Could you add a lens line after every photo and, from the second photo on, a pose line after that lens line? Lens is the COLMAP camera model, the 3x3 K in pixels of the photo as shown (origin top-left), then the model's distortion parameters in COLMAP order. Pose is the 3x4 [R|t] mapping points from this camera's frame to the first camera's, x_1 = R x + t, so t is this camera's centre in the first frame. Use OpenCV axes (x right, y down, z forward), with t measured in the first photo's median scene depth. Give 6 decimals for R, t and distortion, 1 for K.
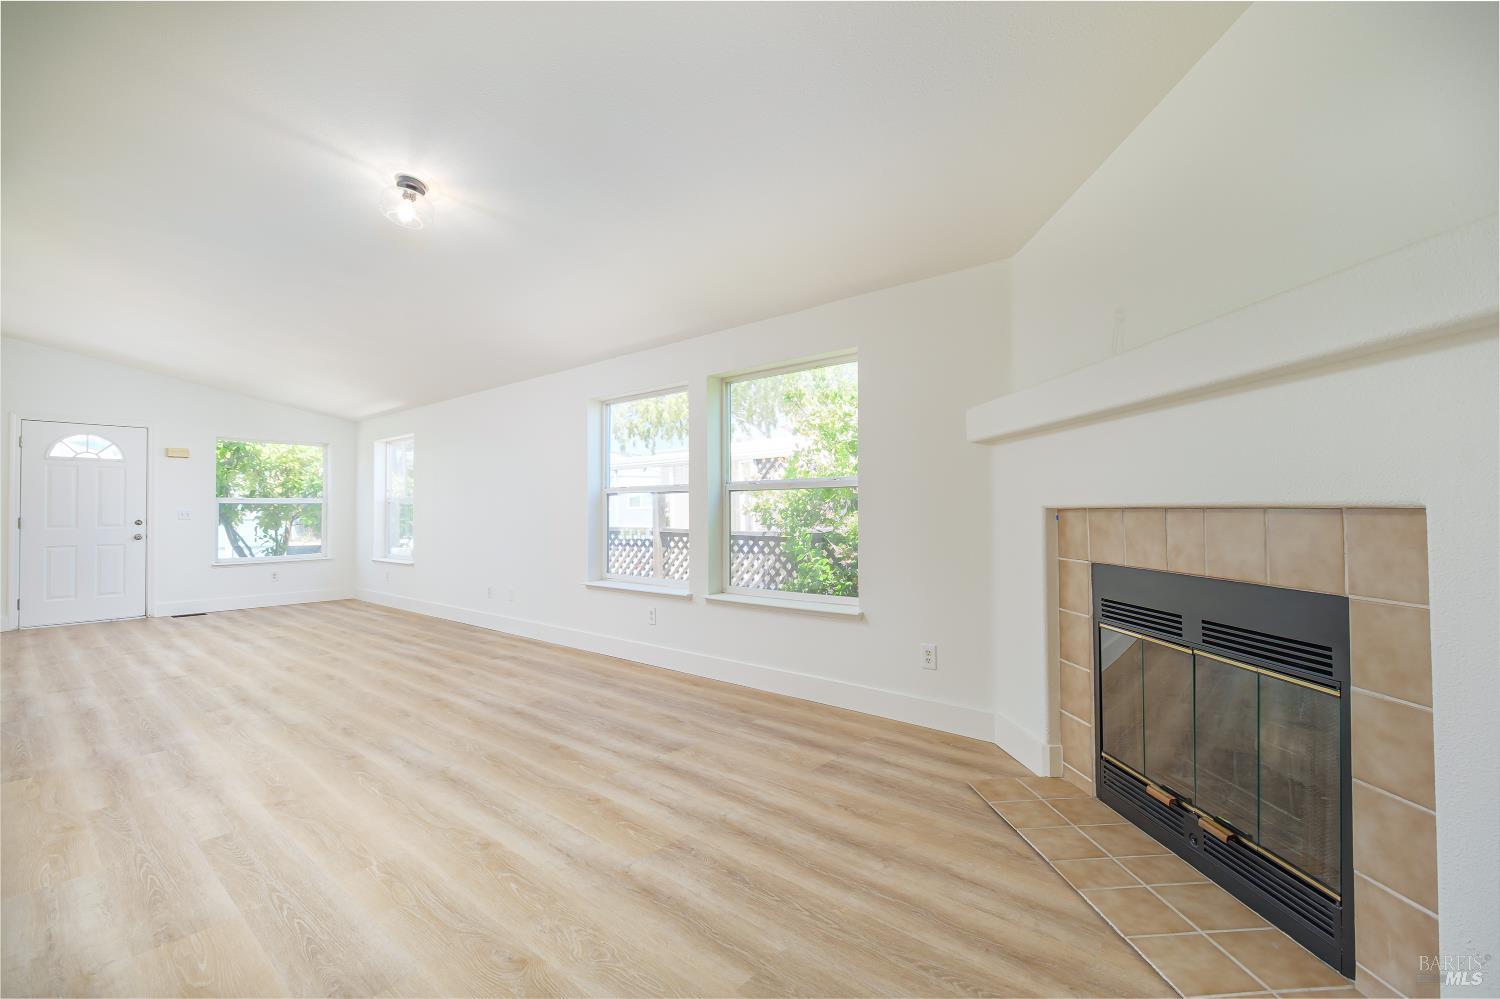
lens RADIAL K [[658.4, 0, 752.3], [0, 658.4, 502.1], [0, 0, 1]] dist [-0.001234, -0.000871]
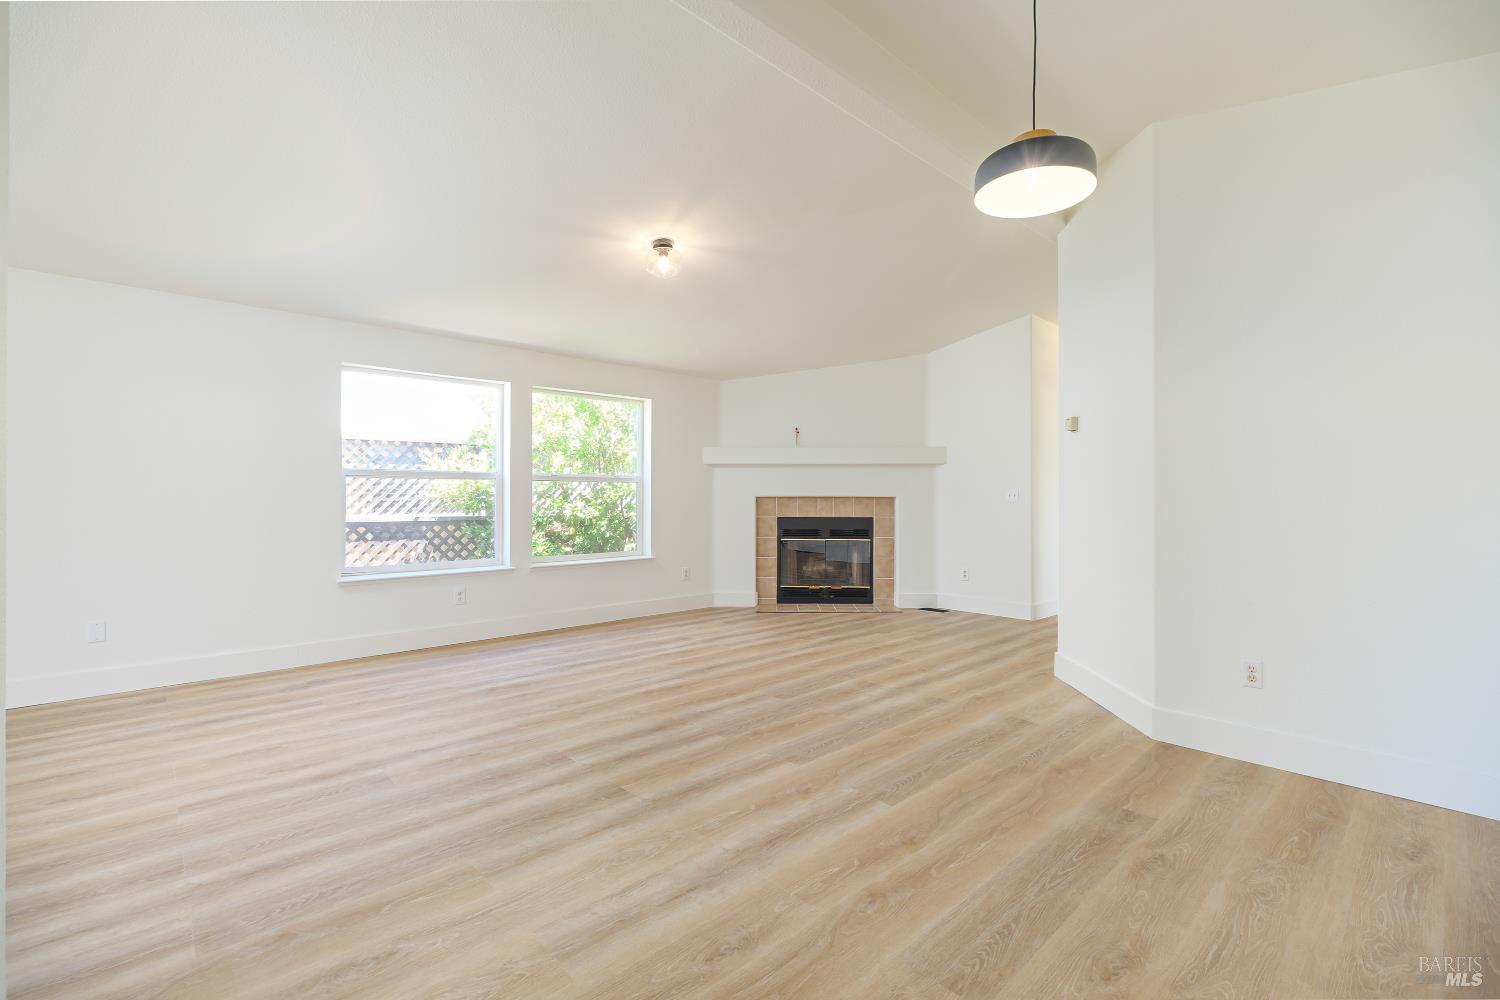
lens RADIAL K [[645.0, 0, 745.6], [0, 645.0, 501.1], [0, 0, 1]] dist [-0.001353, 0.000311]
pose [[0.126559, 0.002211, 0.991957, -2.127965], [-0.012969, 0.999916, -0.000574, 0.028636], [-0.991874, -0.012792, 0.126577, 0.788630]]
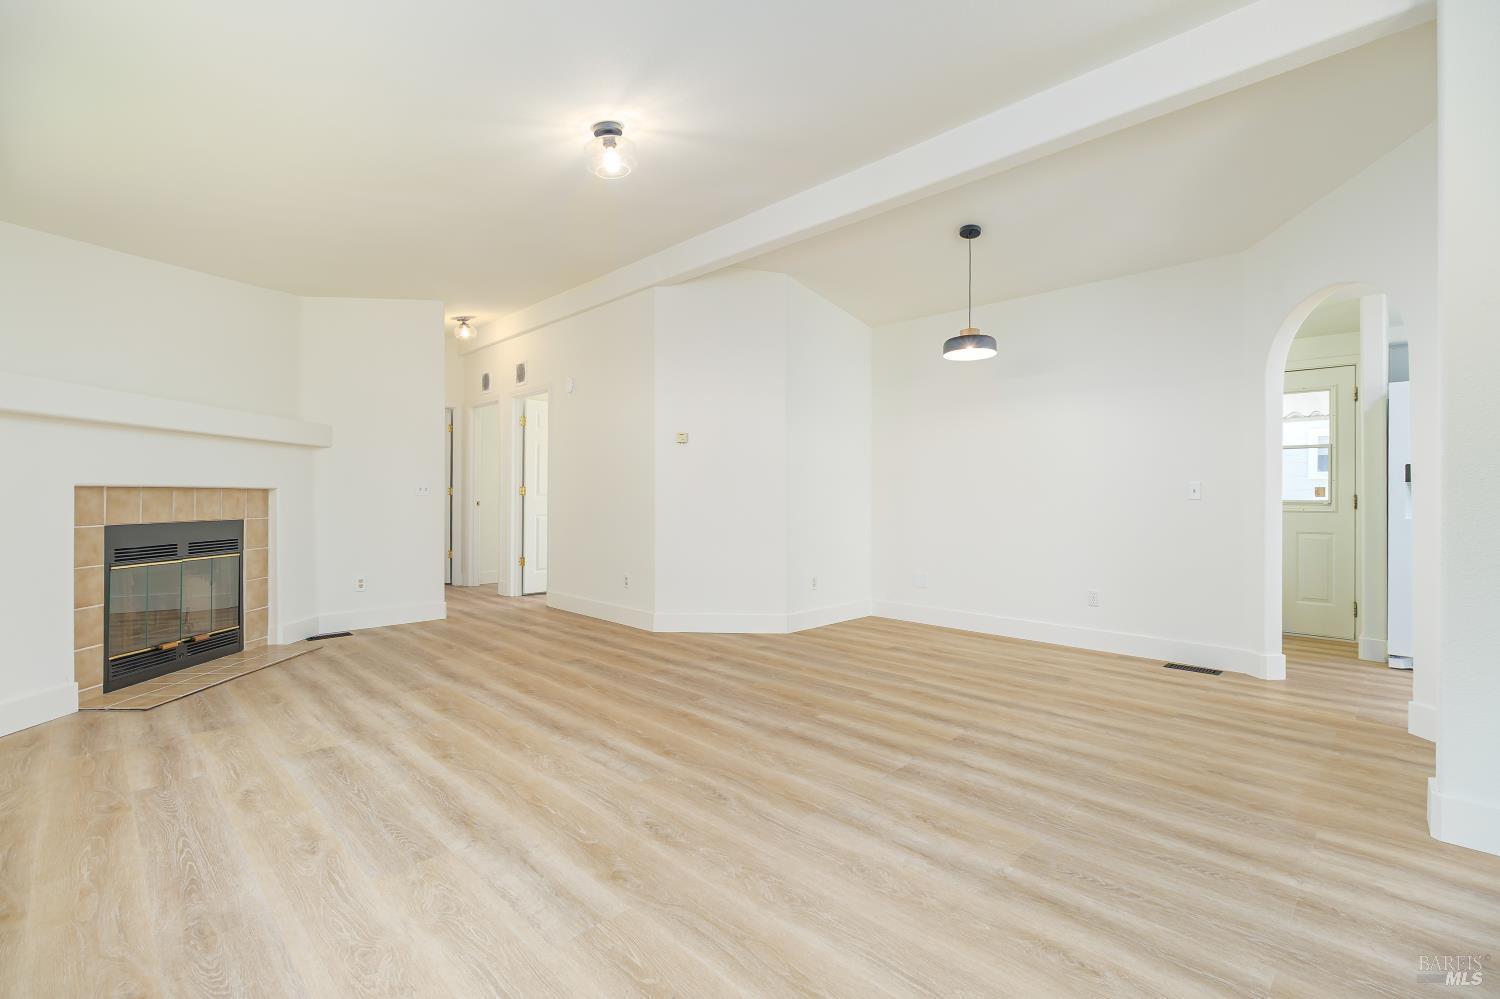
lens RADIAL K [[682.7, 0, 746.9], [0, 682.7, 489.2], [0, 0, 1]] dist [0.001923, -0.000149]
pose [[-0.996080, 0.003927, 0.088366, -0.953706], [0.002113, 0.999785, -0.020617, 0.046883], [-0.088428, -0.020349, -0.995875, 2.303628]]
